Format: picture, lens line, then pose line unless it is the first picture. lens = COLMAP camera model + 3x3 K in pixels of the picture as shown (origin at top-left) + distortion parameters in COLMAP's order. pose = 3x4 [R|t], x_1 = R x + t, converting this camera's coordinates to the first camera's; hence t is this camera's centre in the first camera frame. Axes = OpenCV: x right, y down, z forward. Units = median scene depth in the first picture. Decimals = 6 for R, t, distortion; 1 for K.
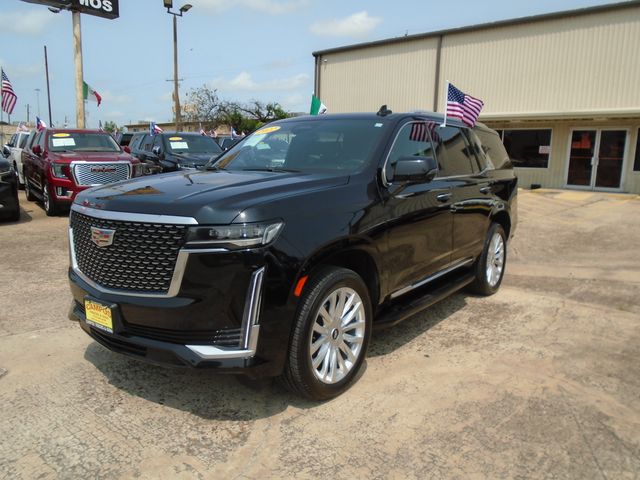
lens RADIAL K [[491.8, 0, 320.0], [0, 491.8, 240.0], [0, 0, 1]] dist [-0.017263, 0.006396]
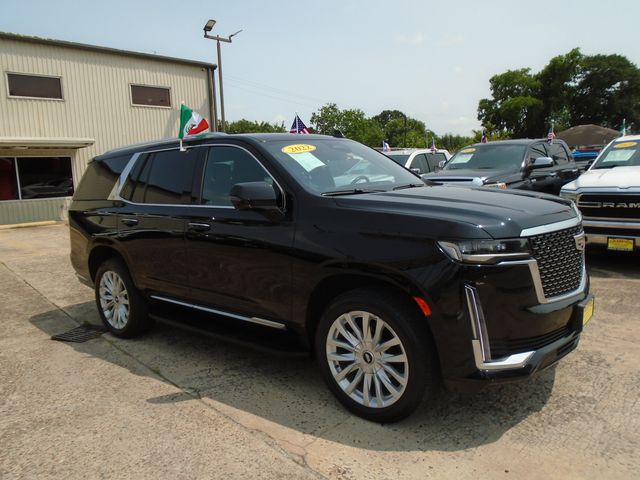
lens RADIAL K [[501.8, 0, 319.6], [0, 501.8, 219.8], [0, 0, 1]] dist [0.008730, 0.007690]
pose [[0.031943, -0.112748, 0.993110, -1.503960], [0.221475, 0.969715, 0.102968, -0.283884], [-0.974643, 0.216660, 0.055947, 1.409509]]
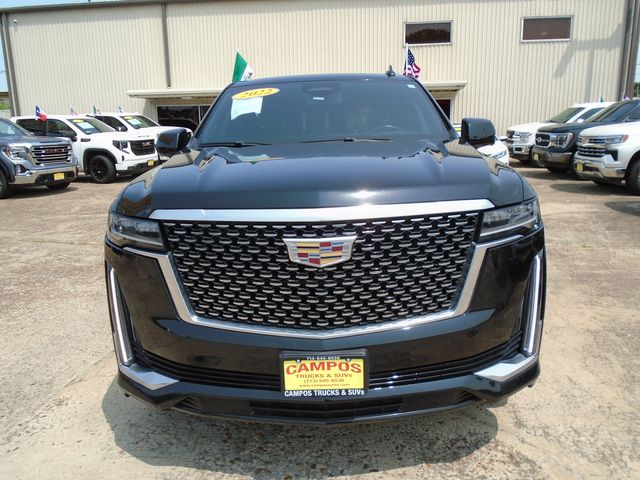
lens RADIAL K [[491.8, 0, 320.0], [0, 491.8, 240.0], [0, 0, 1]] dist [-0.017263, 0.006396]
pose [[0.807217, -0.161267, 0.567798, -0.751606], [0.138034, 0.986855, 0.084050, -0.069164], [-0.573888, 0.010529, 0.818866, 0.466839]]
